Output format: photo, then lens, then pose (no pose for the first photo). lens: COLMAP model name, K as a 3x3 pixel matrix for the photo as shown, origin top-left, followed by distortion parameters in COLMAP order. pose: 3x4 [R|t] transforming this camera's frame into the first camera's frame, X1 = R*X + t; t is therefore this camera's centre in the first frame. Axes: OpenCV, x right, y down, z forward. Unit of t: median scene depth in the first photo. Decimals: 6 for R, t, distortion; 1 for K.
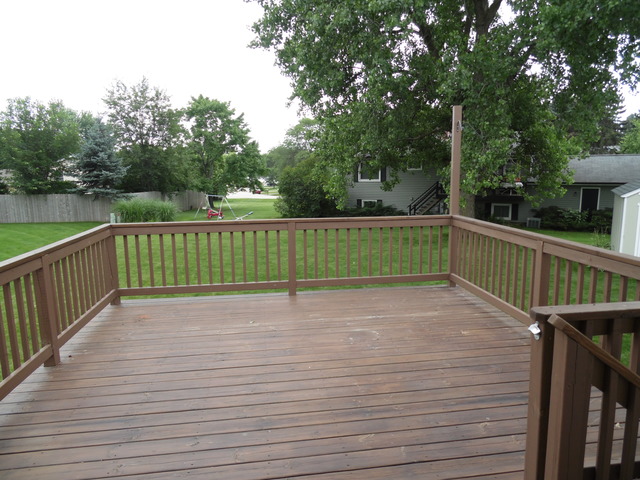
lens RADIAL K [[421.5, 0, 320.0], [0, 421.5, 240.0], [0, 0, 1]] dist [-0.001846, -0.000251]
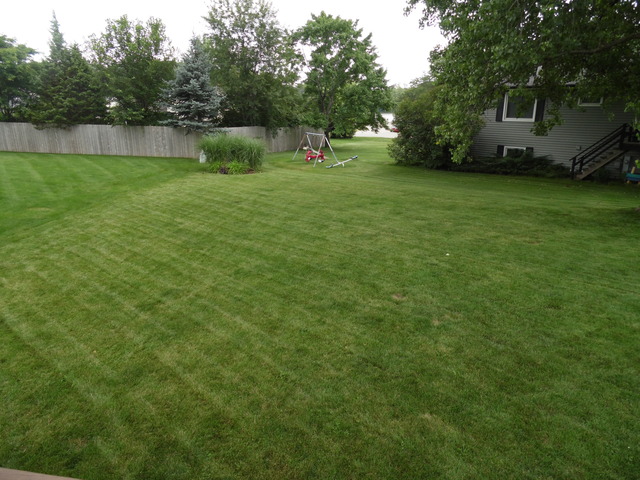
lens RADIAL K [[446.4, 0, 320.0], [0, 446.4, 240.0], [0, 0, 1]] dist [0.008816, 0.003434]
pose [[0.950136, 0.104962, -0.293641, 0.038420], [-0.066779, 0.988292, 0.137187, -0.017796], [0.304602, -0.110737, 0.946020, 0.129988]]
